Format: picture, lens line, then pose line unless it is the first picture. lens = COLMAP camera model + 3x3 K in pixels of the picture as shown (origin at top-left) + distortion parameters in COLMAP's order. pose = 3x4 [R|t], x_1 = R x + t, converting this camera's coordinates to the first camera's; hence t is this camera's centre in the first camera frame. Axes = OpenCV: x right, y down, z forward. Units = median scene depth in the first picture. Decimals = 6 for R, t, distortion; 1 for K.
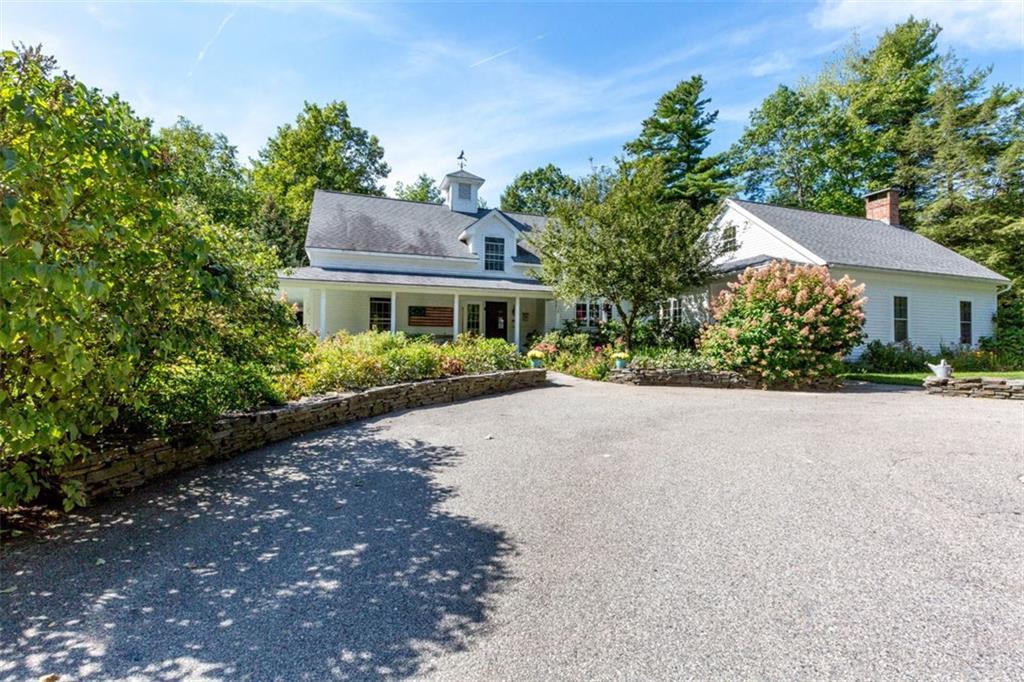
lens RADIAL K [[455.1, 0, 512.0], [0, 455.1, 341.0], [0, 0, 1]] dist [0.000318, -0.012593]
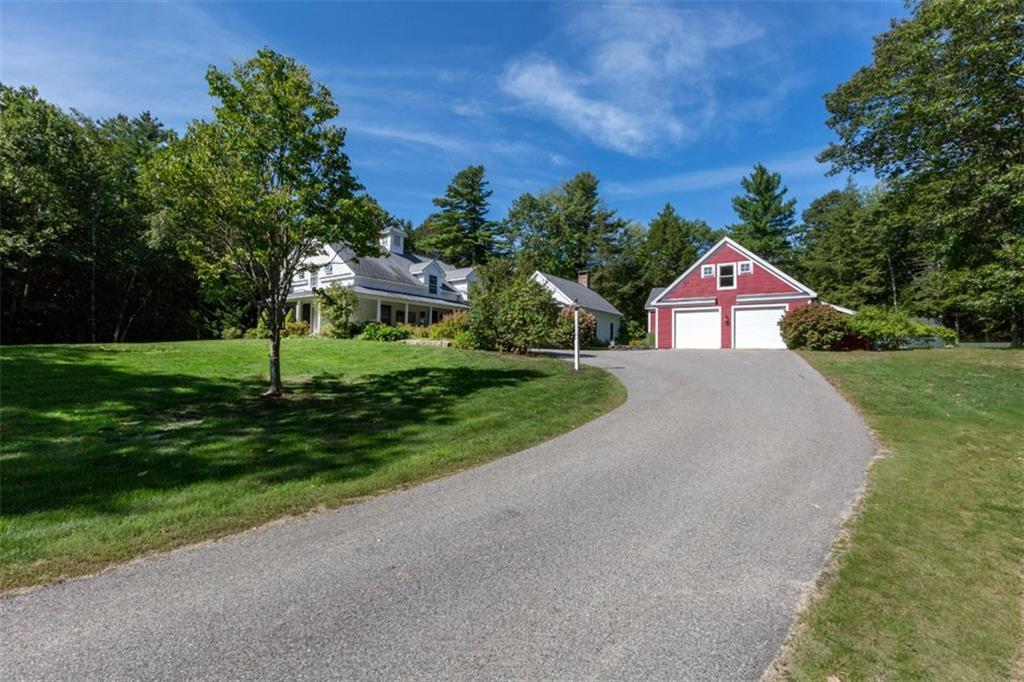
lens RADIAL K [[455.1, 0, 512.0], [0, 455.1, 341.0], [0, 0, 1]] dist [0.000318, -0.012593]
pose [[0.800350, 0.020711, 0.599175, -0.554527], [-0.022890, 0.999730, -0.003981, 0.019981], [-0.599096, -0.010529, 0.800608, -0.402128]]
